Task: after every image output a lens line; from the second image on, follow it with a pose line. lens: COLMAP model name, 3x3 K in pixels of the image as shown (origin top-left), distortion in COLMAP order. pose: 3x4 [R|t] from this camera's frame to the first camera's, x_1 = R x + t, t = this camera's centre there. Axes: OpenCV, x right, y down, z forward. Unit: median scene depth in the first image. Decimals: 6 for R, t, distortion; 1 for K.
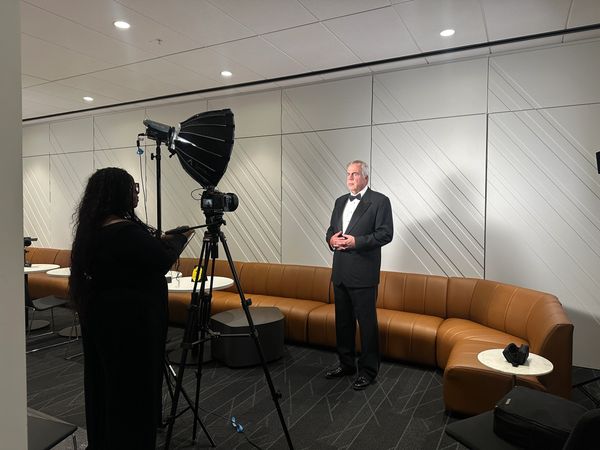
lens RADIAL K [[415.4, 0, 300.0], [0, 415.4, 225.0], [0, 0, 1]] dist [0.161032, -0.001025]
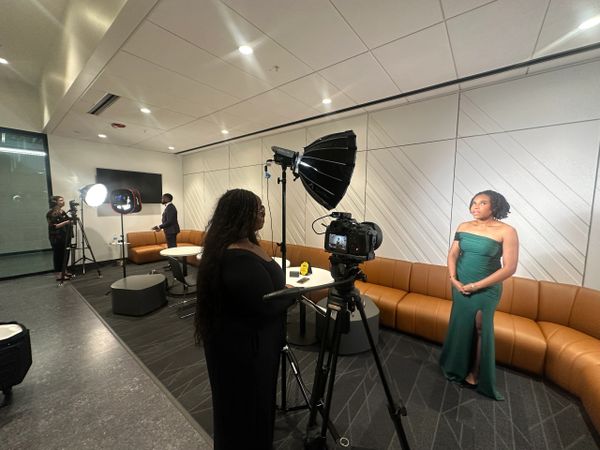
lens RADIAL K [[245.9, 0, 300.0], [0, 245.9, 225.0], [0, 0, 1]] dist [0.062687, -0.000041]
pose [[0.986085, 0.014616, -0.165598, -0.185803], [-0.000096, 0.996177, 0.087357, -0.102193], [0.166241, -0.086125, 0.982317, 0.375987]]
